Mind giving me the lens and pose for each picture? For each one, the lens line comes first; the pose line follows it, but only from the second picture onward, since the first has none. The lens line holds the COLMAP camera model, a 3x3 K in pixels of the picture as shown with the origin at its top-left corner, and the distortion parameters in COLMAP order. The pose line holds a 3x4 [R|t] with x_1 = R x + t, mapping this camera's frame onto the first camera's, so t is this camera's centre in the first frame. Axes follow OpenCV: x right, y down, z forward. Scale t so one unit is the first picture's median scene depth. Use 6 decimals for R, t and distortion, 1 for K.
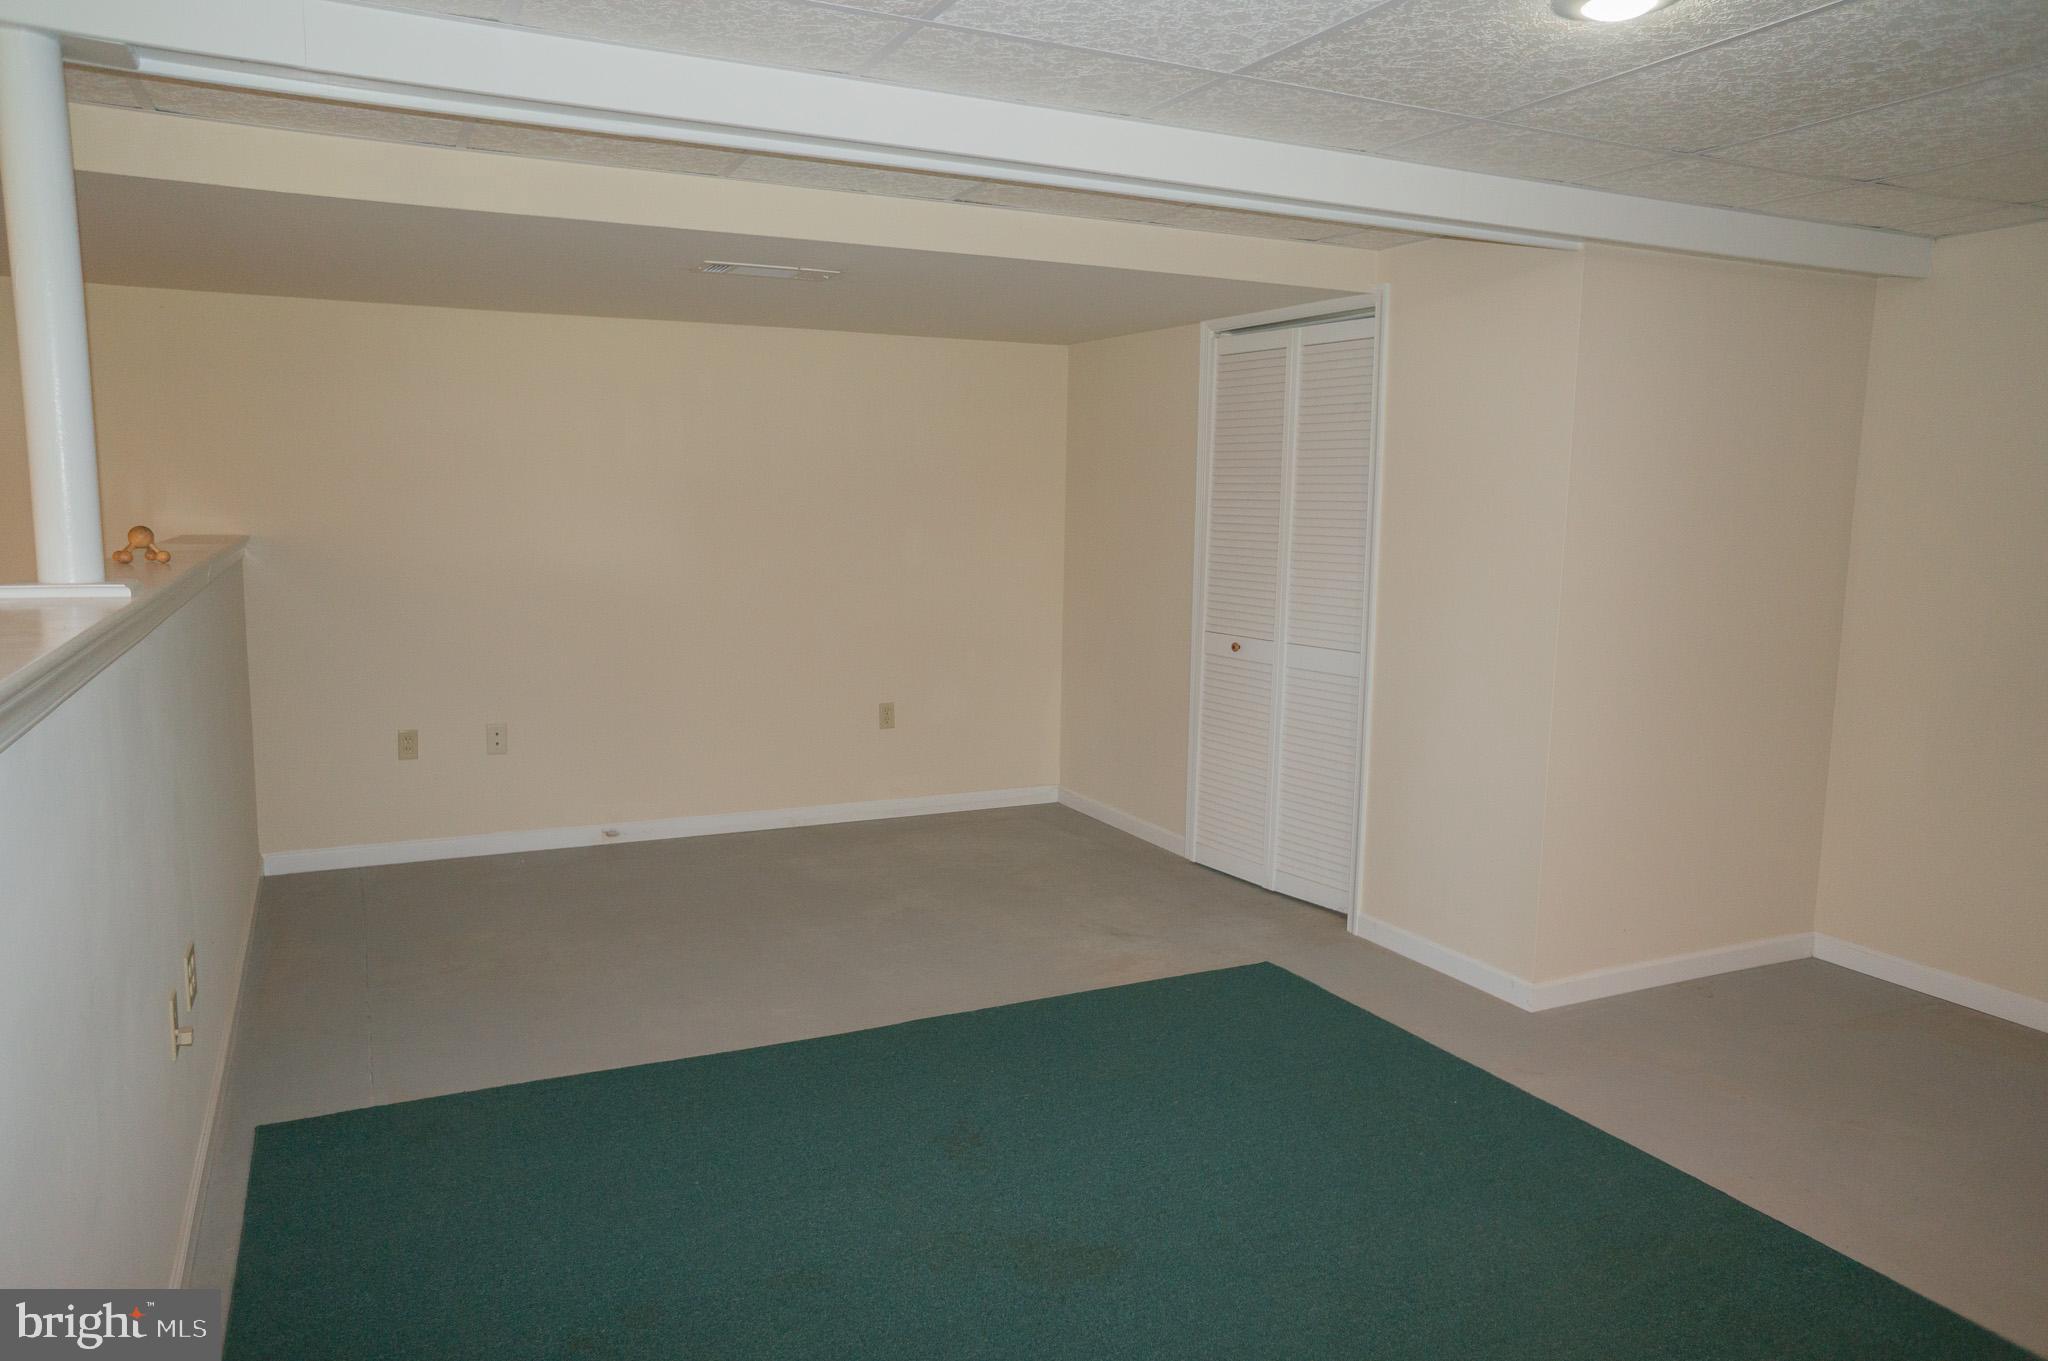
lens RADIAL K [[1387.2, 0, 1009.8], [0, 1387.2, 668.6], [0, 0, 1]] dist [-0.066411, 0.094010]
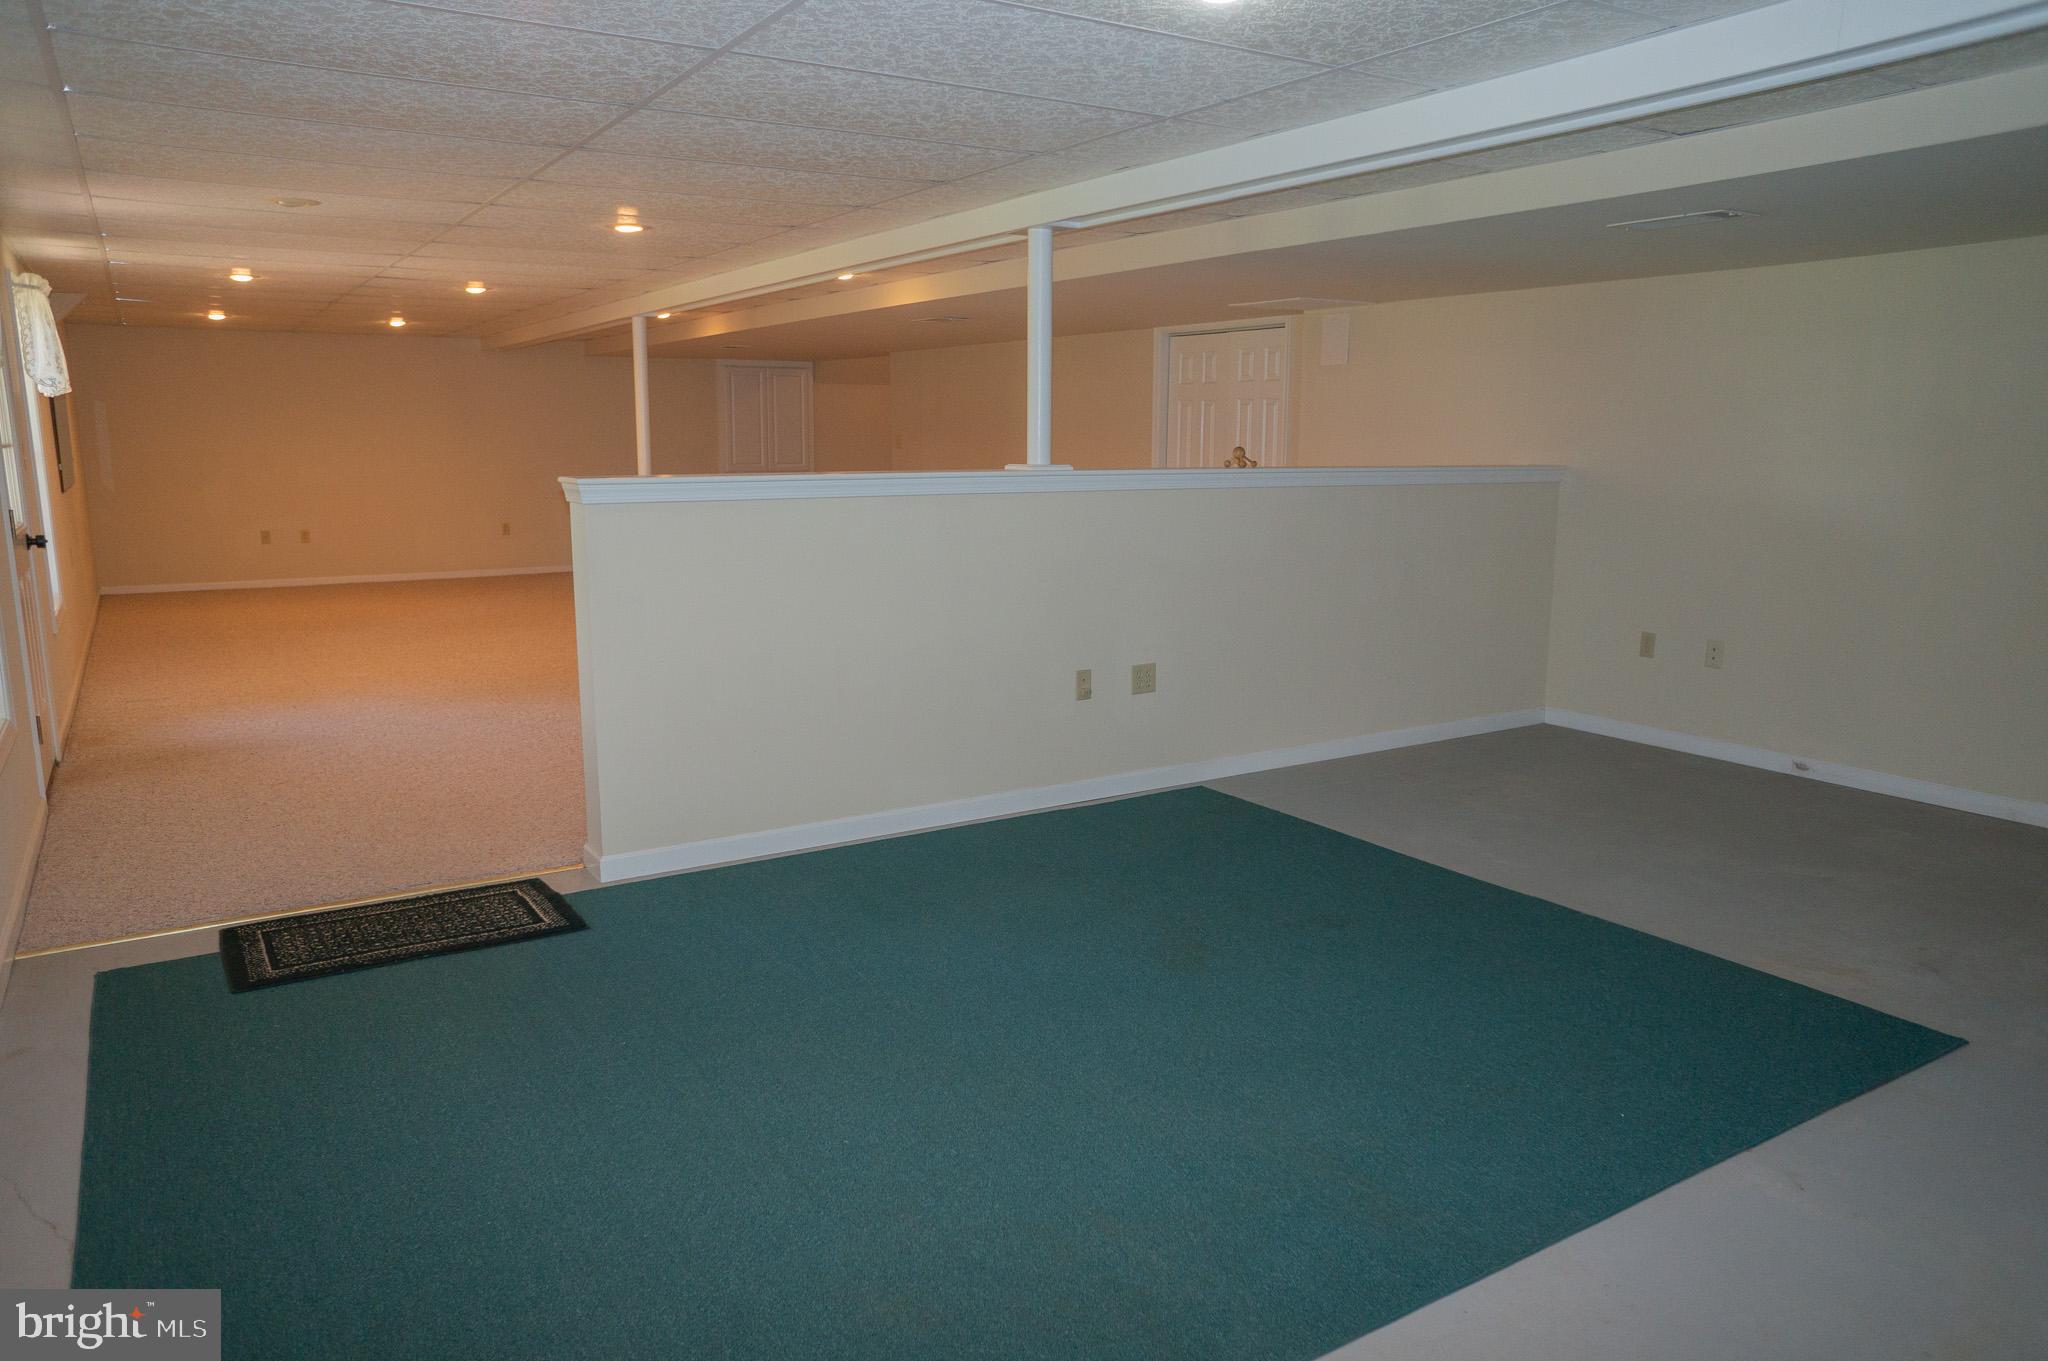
lens RADIAL K [[1387.2, 0, 1009.8], [0, 1387.2, 668.6], [0, 0, 1]] dist [-0.066411, 0.094010]
pose [[0.114737, 0.156545, -0.980984, 1.040165], [-0.129431, 0.981443, 0.141480, -0.032977], [0.984928, 0.110737, 0.132869, 0.450932]]
